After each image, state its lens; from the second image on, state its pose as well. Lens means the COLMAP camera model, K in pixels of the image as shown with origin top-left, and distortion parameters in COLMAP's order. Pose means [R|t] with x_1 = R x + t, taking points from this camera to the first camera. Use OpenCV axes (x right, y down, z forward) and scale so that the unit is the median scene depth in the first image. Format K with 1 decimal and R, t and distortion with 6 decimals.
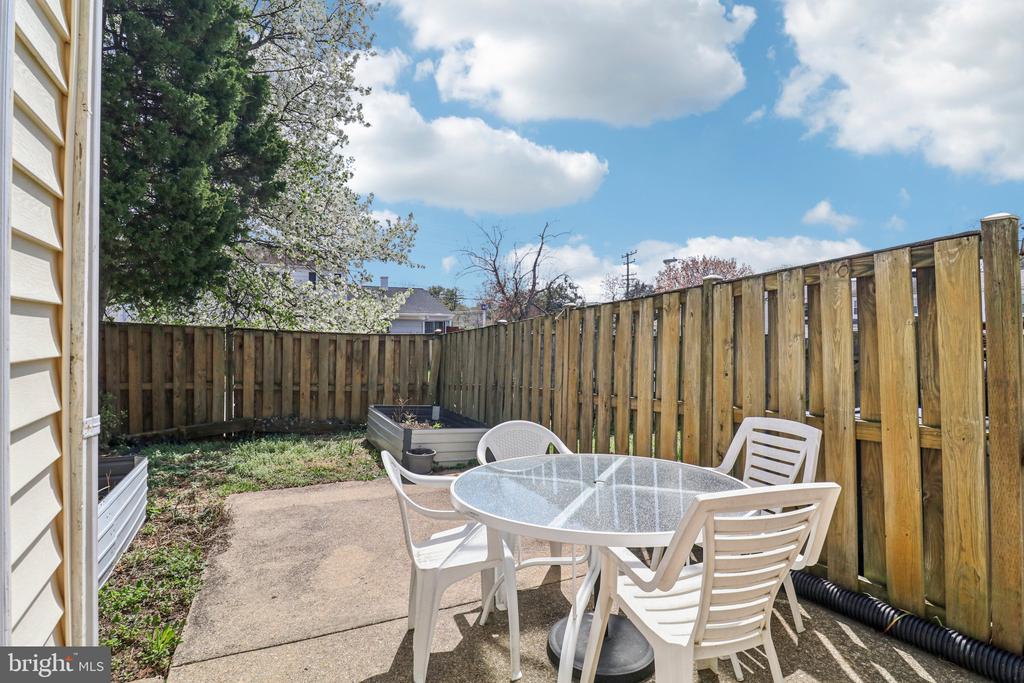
lens RADIAL K [[479.4, 0, 506.4], [0, 479.4, 341.4], [0, 0, 1]] dist [-0.022820, -0.003964]
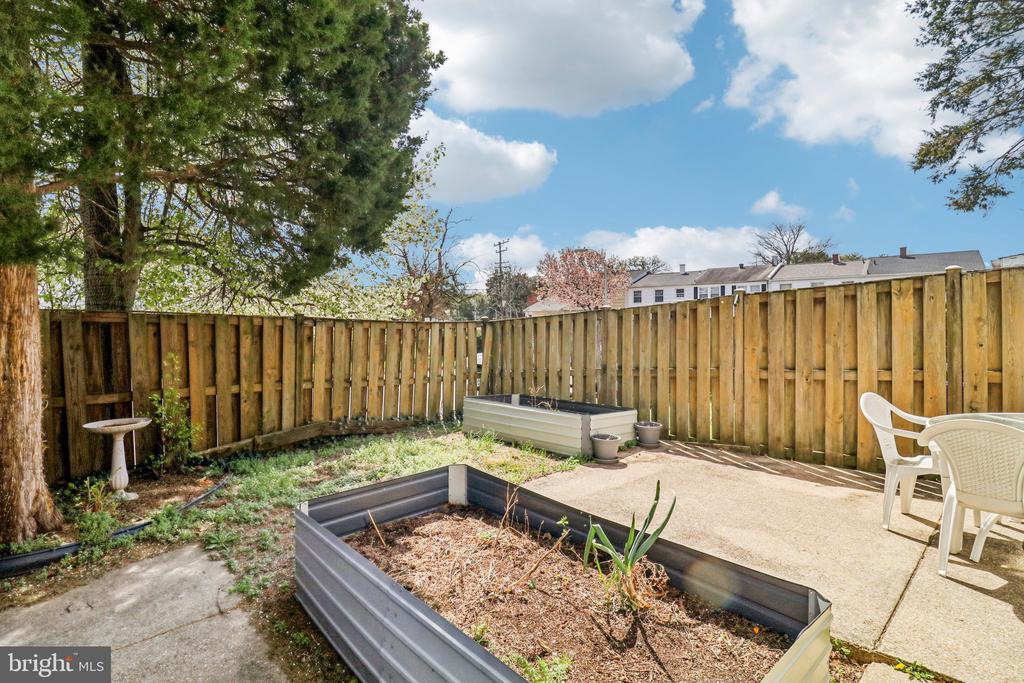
lens RADIAL K [[479.4, 0, 507.9], [0, 479.4, 335.2], [0, 0, 1]] dist [-0.022820, -0.003964]
pose [[0.959561, -0.025692, 0.280327, -0.486114], [0.022107, 0.999628, 0.015944, -0.001929], [-0.280632, -0.009102, 0.959772, 0.078064]]
